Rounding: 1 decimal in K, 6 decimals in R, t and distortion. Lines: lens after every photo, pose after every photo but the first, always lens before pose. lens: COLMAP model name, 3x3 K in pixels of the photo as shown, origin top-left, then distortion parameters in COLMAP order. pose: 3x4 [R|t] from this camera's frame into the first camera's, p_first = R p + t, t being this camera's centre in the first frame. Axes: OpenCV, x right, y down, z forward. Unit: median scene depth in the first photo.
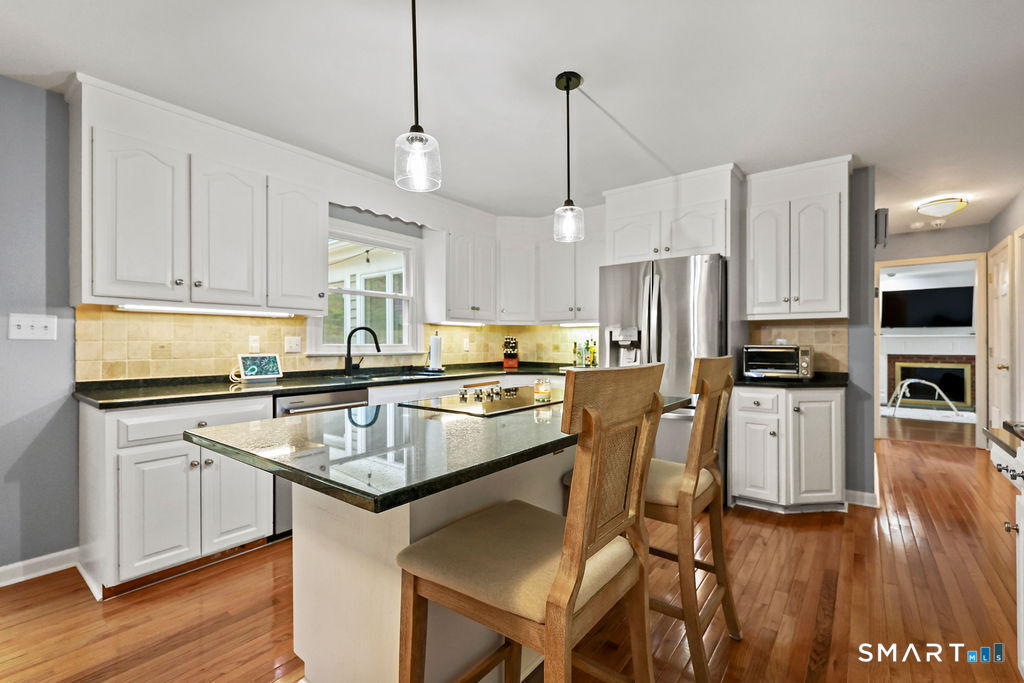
lens RADIAL K [[456.3, 0, 512.0], [0, 456.3, 339.9], [0, 0, 1]] dist [0.005790, 0.000018]
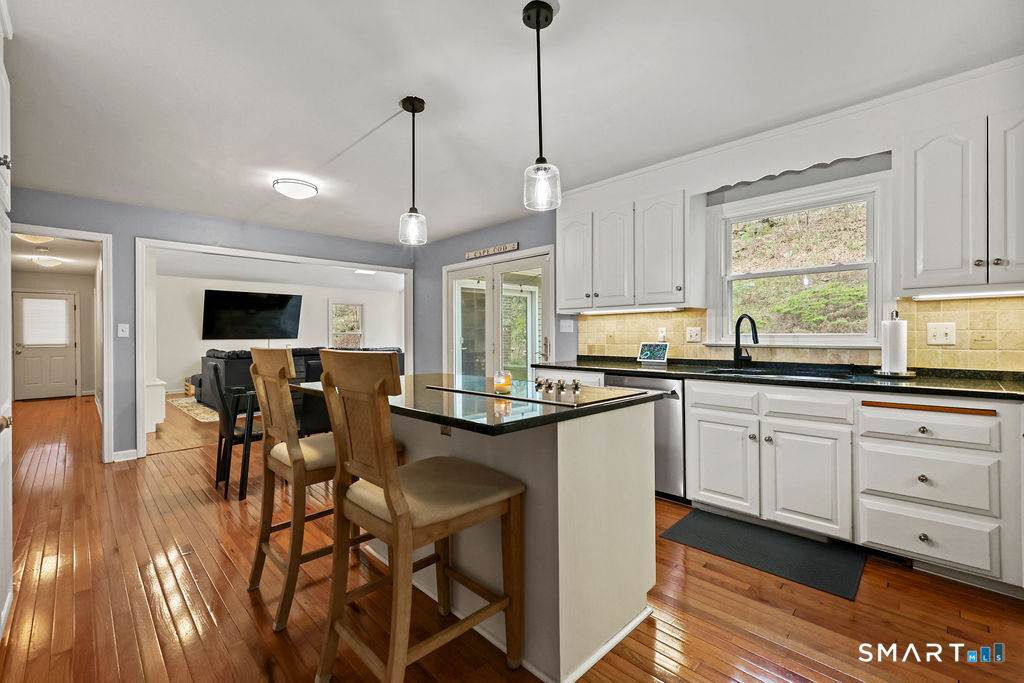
lens RADIAL K [[442.8, 0, 512.8], [0, 442.8, 342.4], [0, 0, 1]] dist [-0.000925, 0.000203]
pose [[-0.132346, 0.022269, -0.990953, 0.614442], [0.018400, 0.999631, 0.020006, -0.000288], [0.991033, -0.015585, -0.132707, 0.688152]]
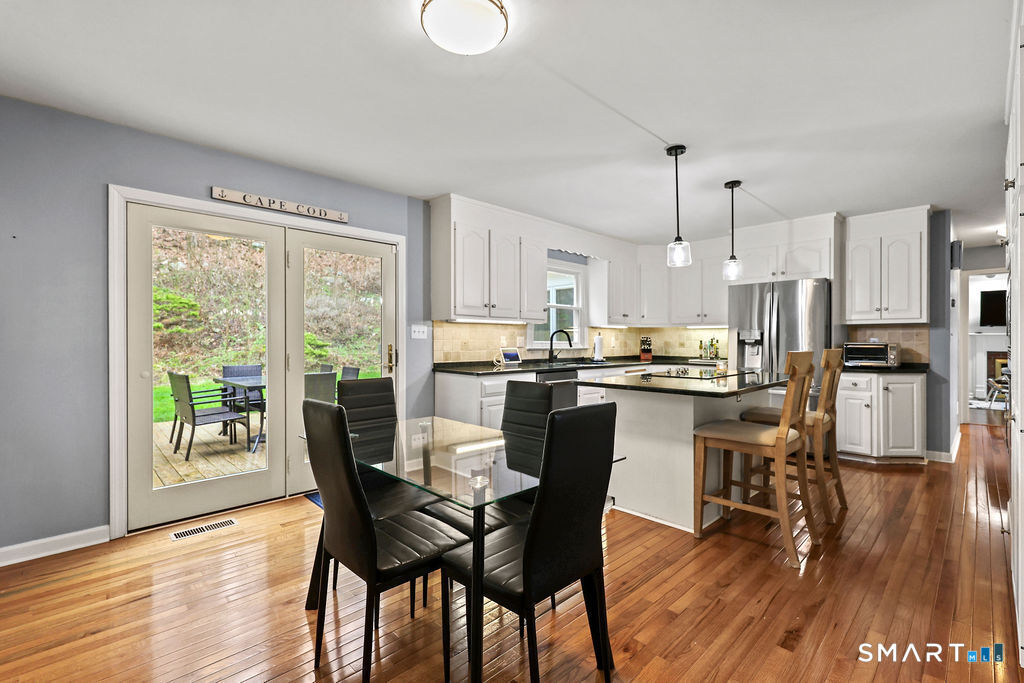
lens RADIAL K [[456.3, 0, 514.0], [0, 456.3, 338.8], [0, 0, 1]] dist [0.005790, 0.000018]
pose [[0.990758, -0.000267, -0.135640, -0.286503], [0.000595, 0.999997, 0.002381, -0.004075], [0.135639, -0.002440, 0.990755, -0.493603]]
